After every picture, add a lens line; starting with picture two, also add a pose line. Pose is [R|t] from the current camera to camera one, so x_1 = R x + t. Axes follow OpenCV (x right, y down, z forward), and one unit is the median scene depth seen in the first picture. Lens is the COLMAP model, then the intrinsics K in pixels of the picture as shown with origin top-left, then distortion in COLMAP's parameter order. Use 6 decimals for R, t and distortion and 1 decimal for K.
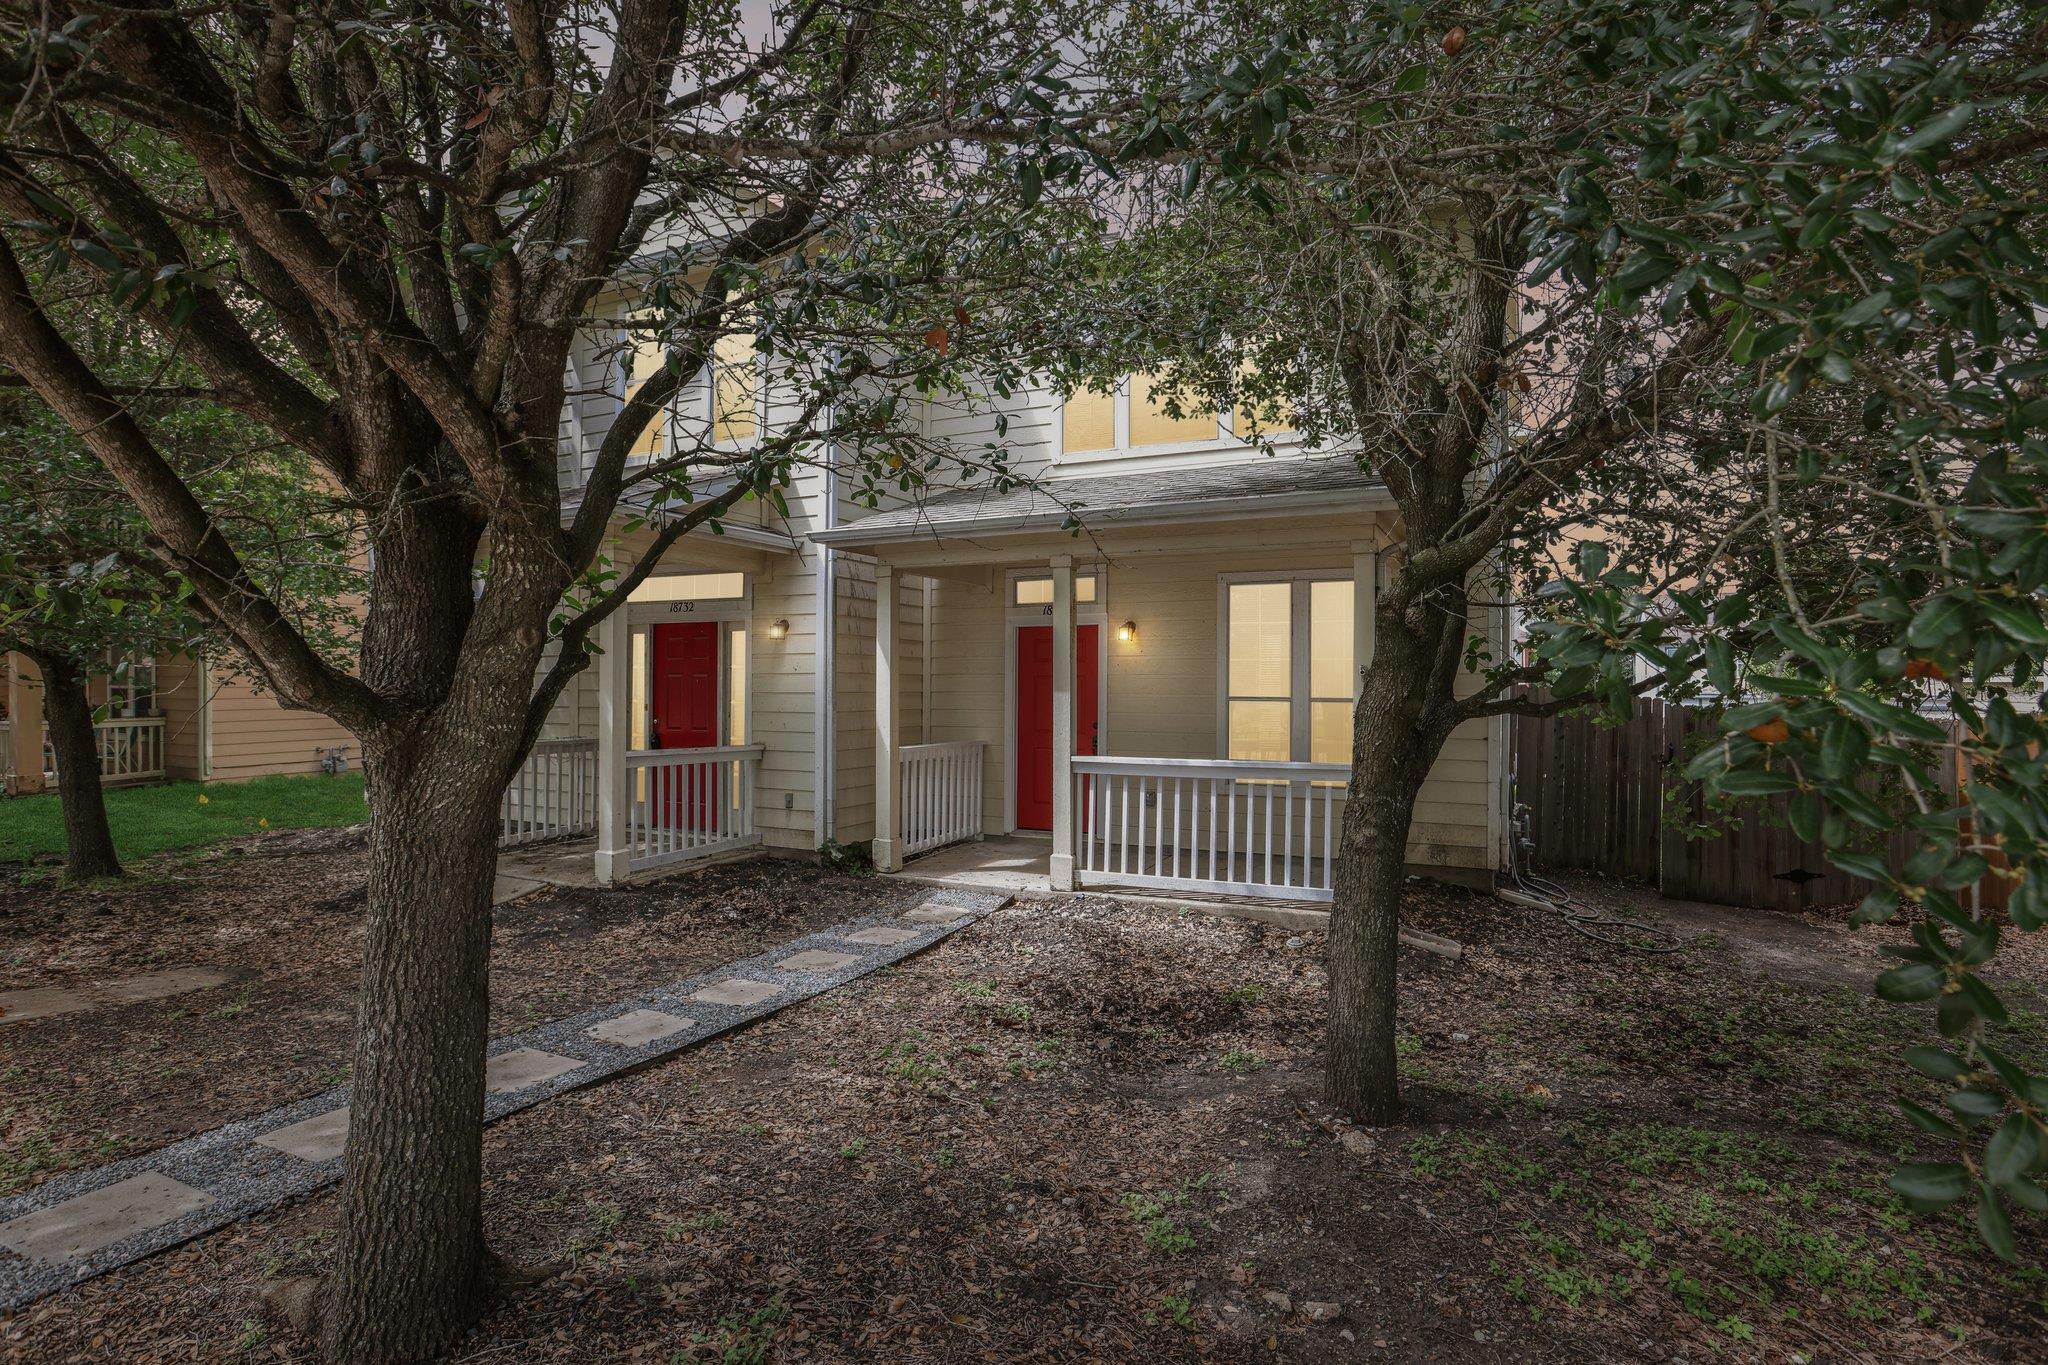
lens RADIAL K [[1067.3, 0, 1024.0], [0, 1067.3, 682.5], [0, 0, 1]] dist [-0.002049, -0.000101]
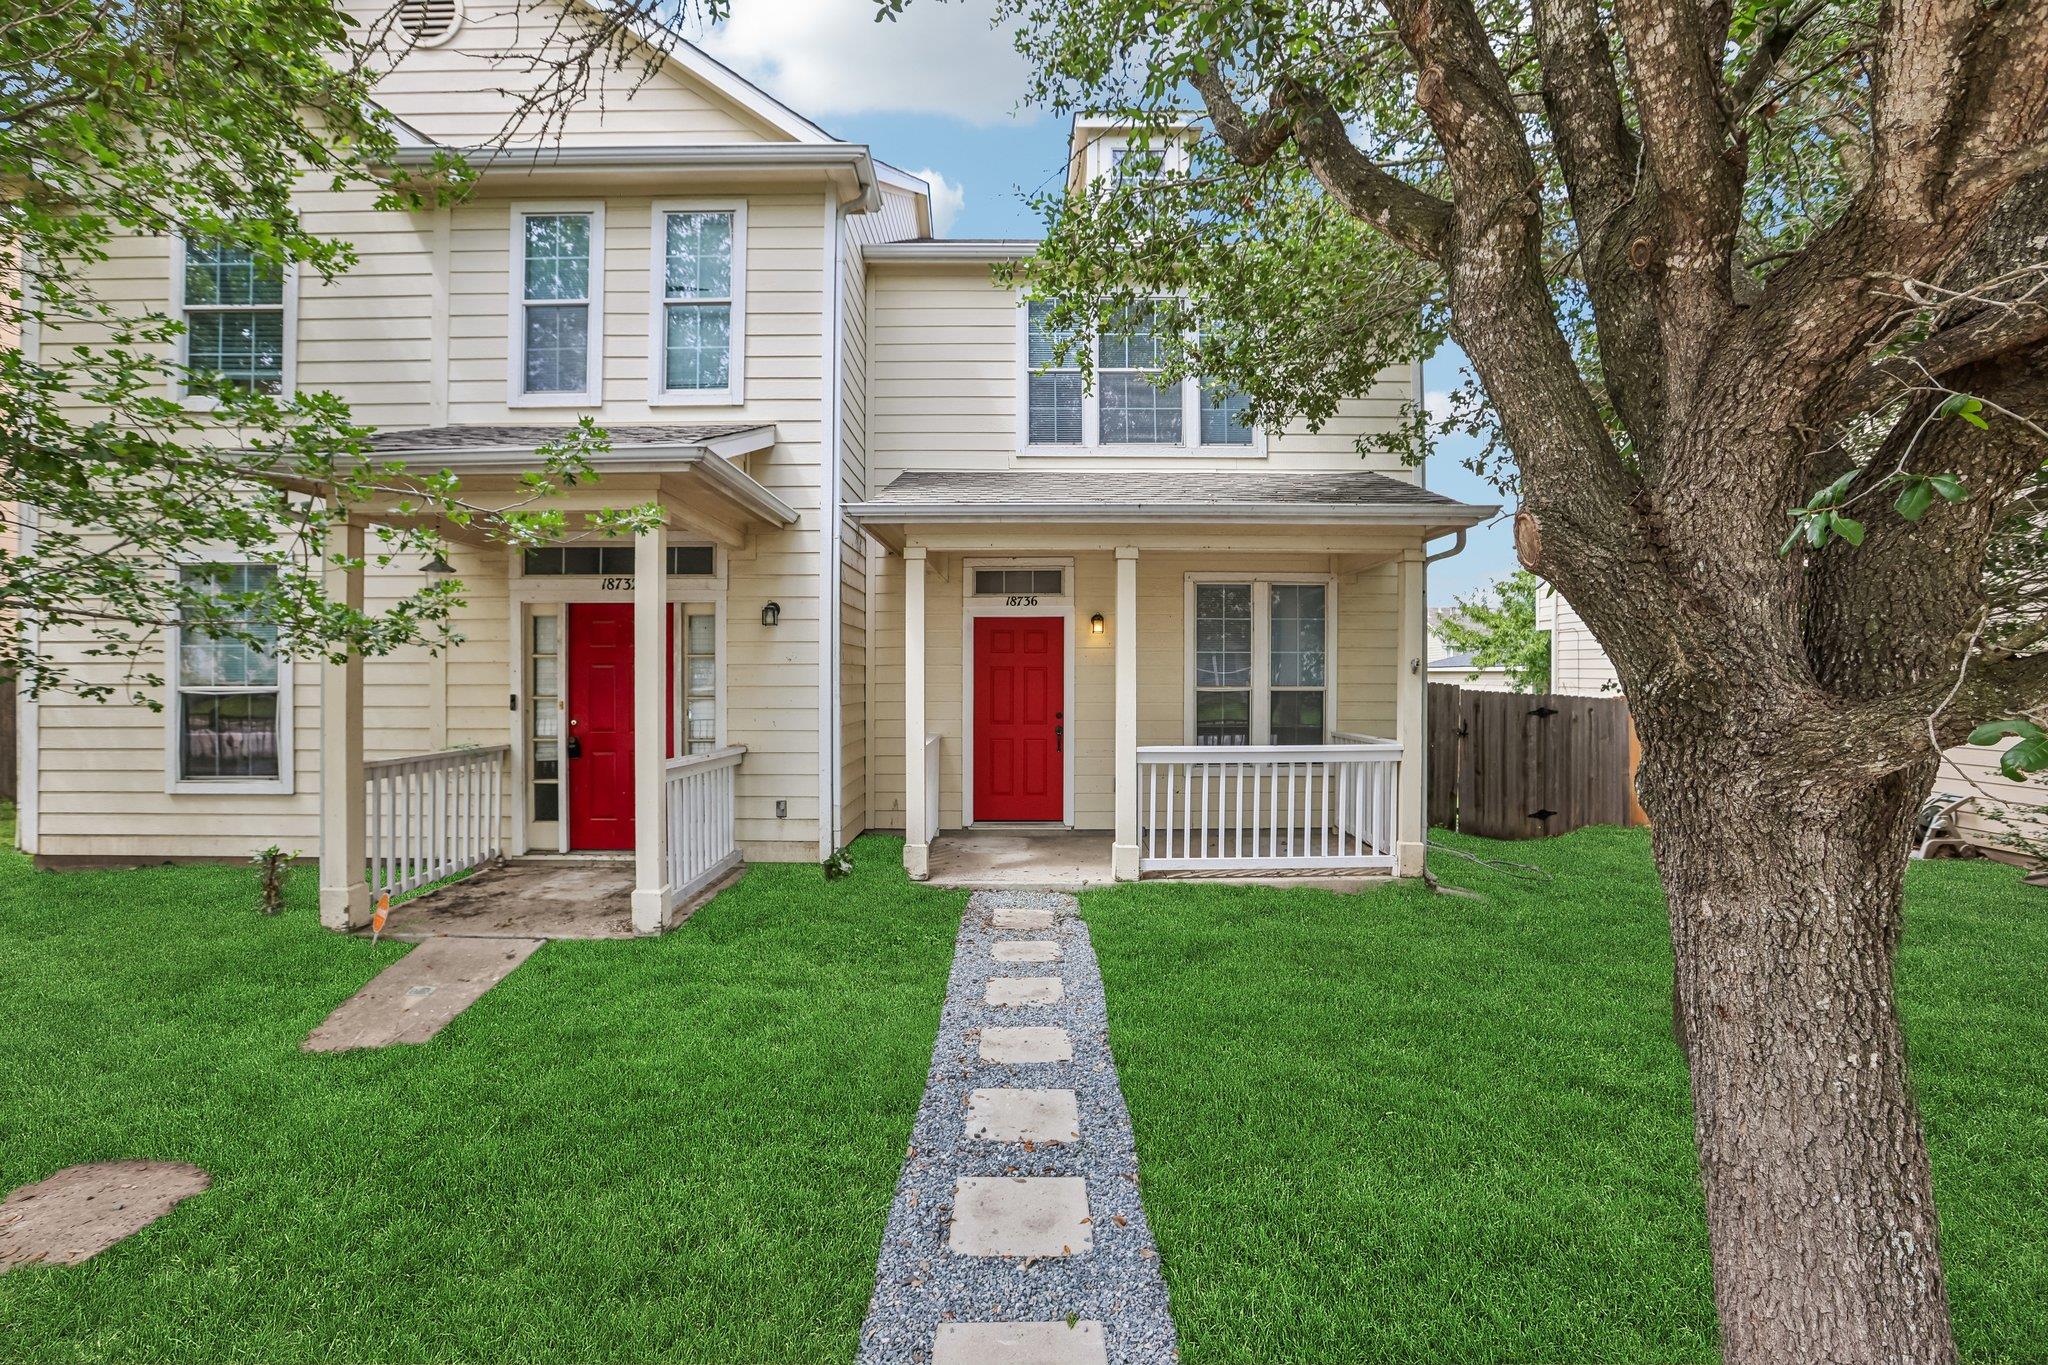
lens RADIAL K [[933.3, 0, 1021.6], [0, 933.3, 666.8], [0, 0, 1]] dist [-0.047189, 0.016263]
pose [[0.894176, -0.002570, 0.447708, -0.451595], [0.004253, 0.999987, -0.002753, -0.004712], [-0.447695, 0.004366, 0.894176, 0.260197]]
